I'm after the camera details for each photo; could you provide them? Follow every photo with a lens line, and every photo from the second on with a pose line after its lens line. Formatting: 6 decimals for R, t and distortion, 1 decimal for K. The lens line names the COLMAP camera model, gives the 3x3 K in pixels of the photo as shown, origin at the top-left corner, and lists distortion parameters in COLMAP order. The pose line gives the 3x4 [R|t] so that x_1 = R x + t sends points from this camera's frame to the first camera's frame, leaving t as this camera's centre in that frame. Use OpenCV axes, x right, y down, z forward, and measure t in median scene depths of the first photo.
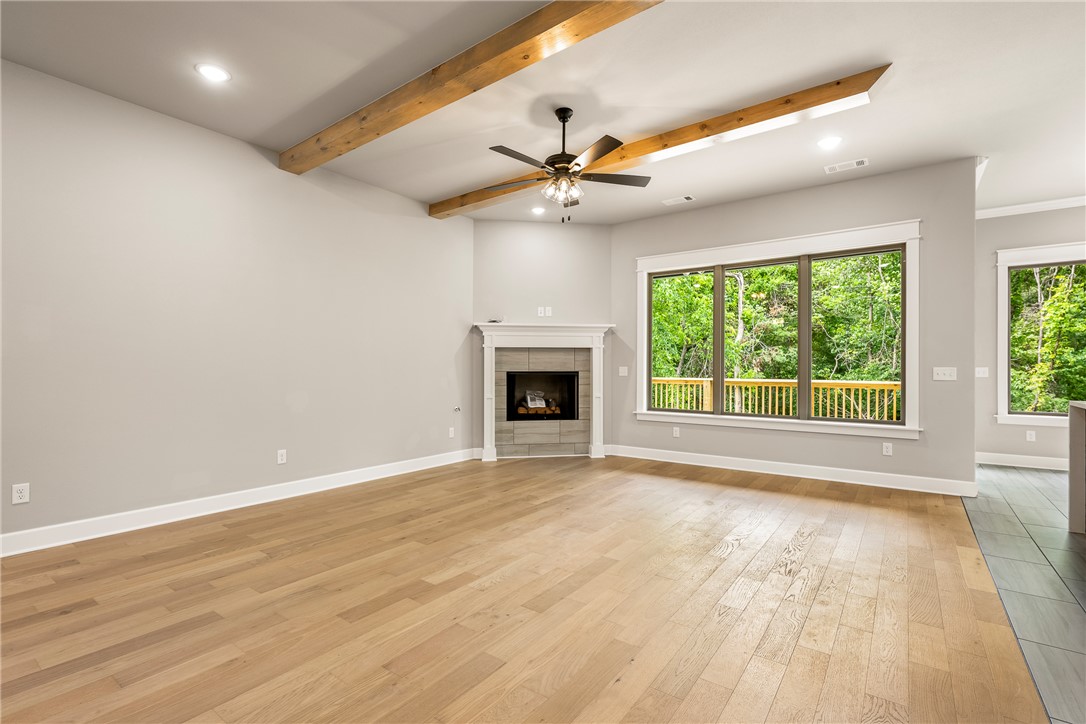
lens RADIAL K [[498.9, 0, 540.4], [0, 498.9, 364.8], [0, 0, 1]] dist [-0.000217, -0.000765]
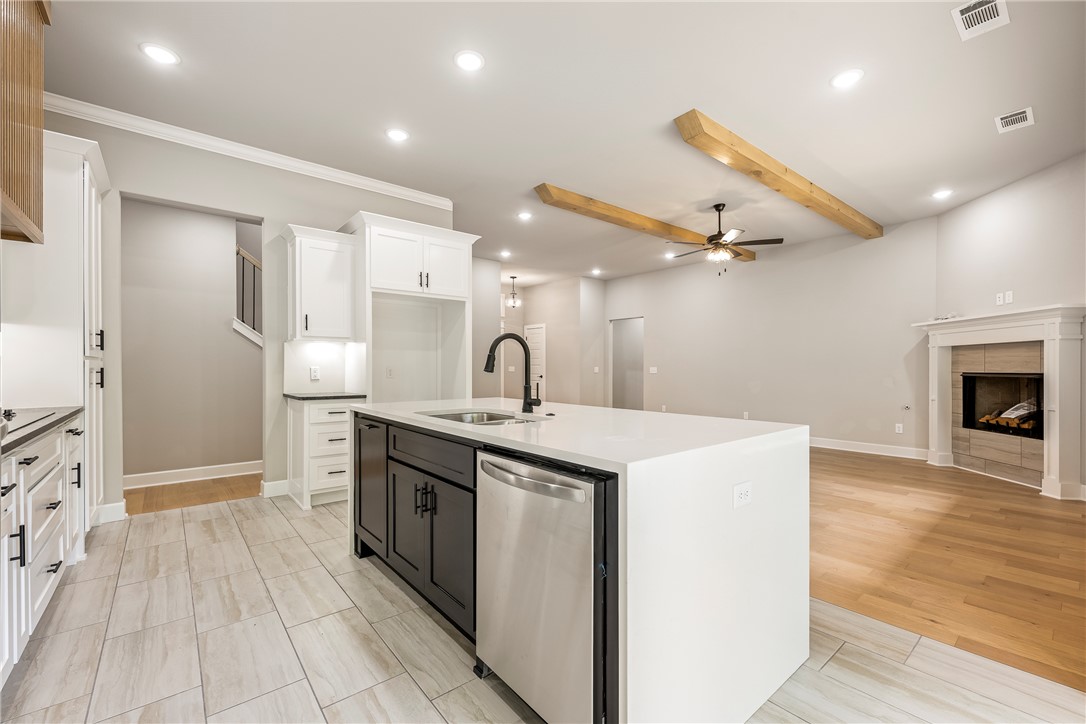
lens RADIAL K [[455.4, 0, 544.2], [0, 455.4, 368.4], [0, 0, 1]] dist [-0.000185, 0.000293]
pose [[-0.236427, 0.000301, -0.971649, 0.904544], [0.004143, 0.999991, -0.000698, 0.003512], [0.971640, -0.004191, -0.236426, 0.461163]]
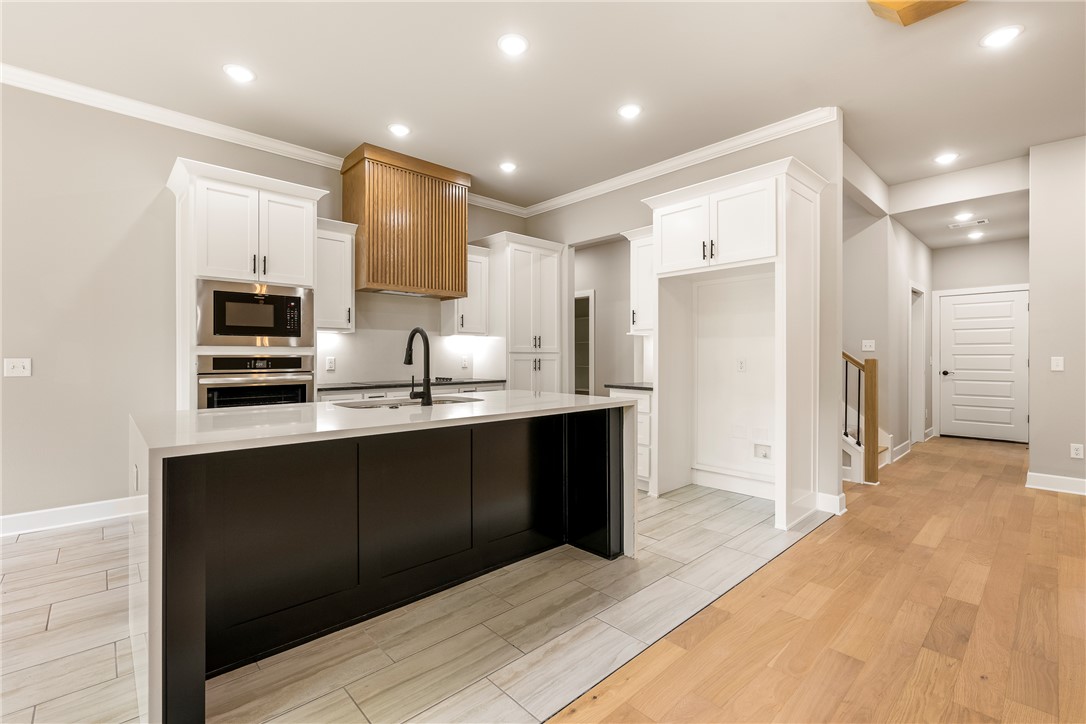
lens RADIAL K [[481.0, 0, 539.6], [0, 481.0, 357.1], [0, 0, 1]] dist [-0.000474, 0.000009]
pose [[-0.982194, -0.001599, 0.187860, 0.386386], [-0.002362, 0.999990, -0.003840, 0.001161], [-0.187852, -0.004215, -0.982188, 0.723837]]
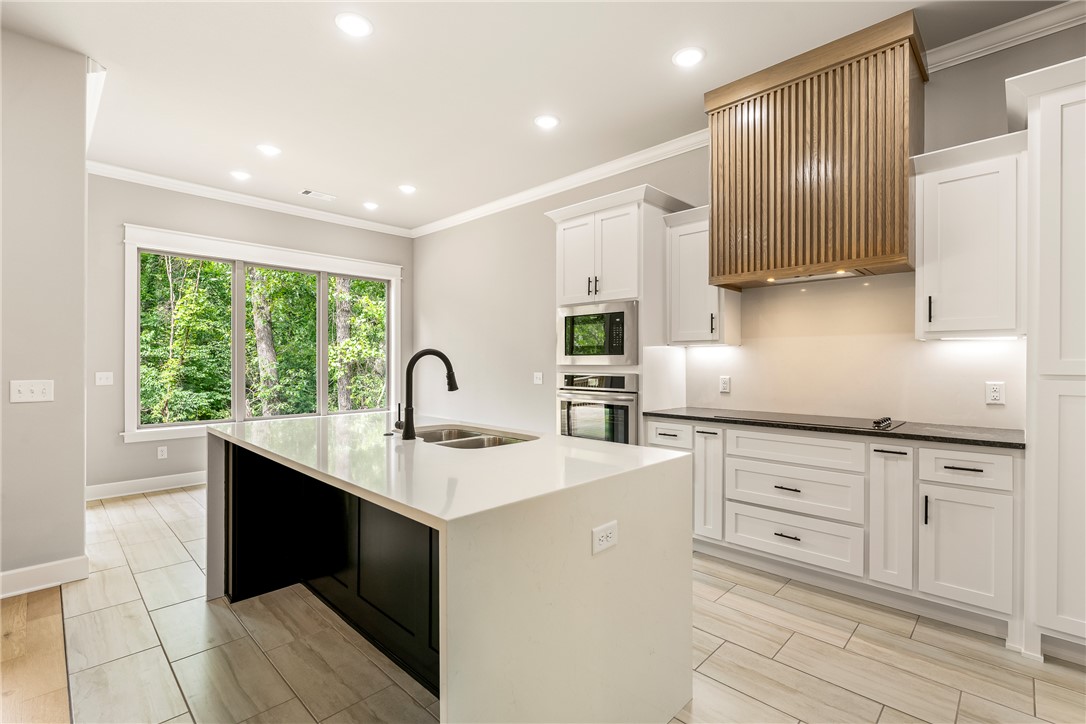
lens RADIAL K [[493.1, 0, 543.3], [0, 493.1, 363.5], [0, 0, 1]] dist [0.000898, 0.000081]
pose [[0.137593, -0.003519, 0.990483, 0.218873], [-0.008238, 0.999955, 0.004697, -0.016545], [-0.990455, -0.008806, 0.137558, 0.220043]]
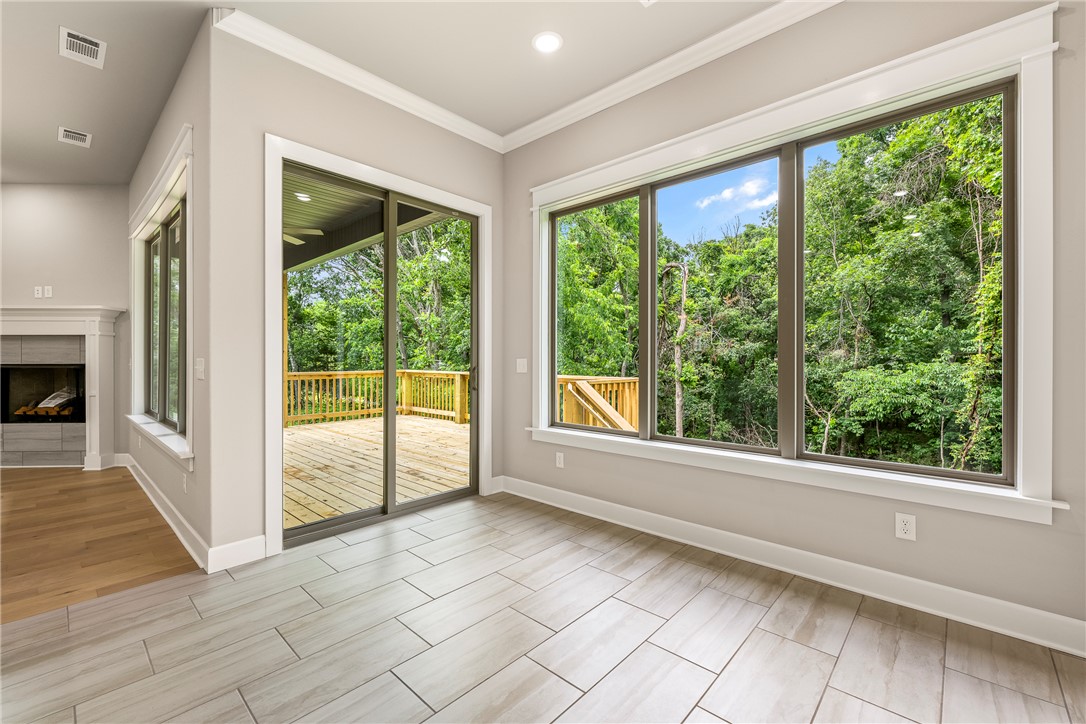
lens RADIAL K [[457.4, 0, 543.0], [0, 457.4, 362.0], [0, 0, 1]] dist [-0.000443, 0.000087]
pose [[0.993643, 0.000763, -0.112571, 0.929714], [0.000355, 0.999951, 0.009912, 0.002561], [0.112574, -0.009889, 0.993594, 0.343072]]
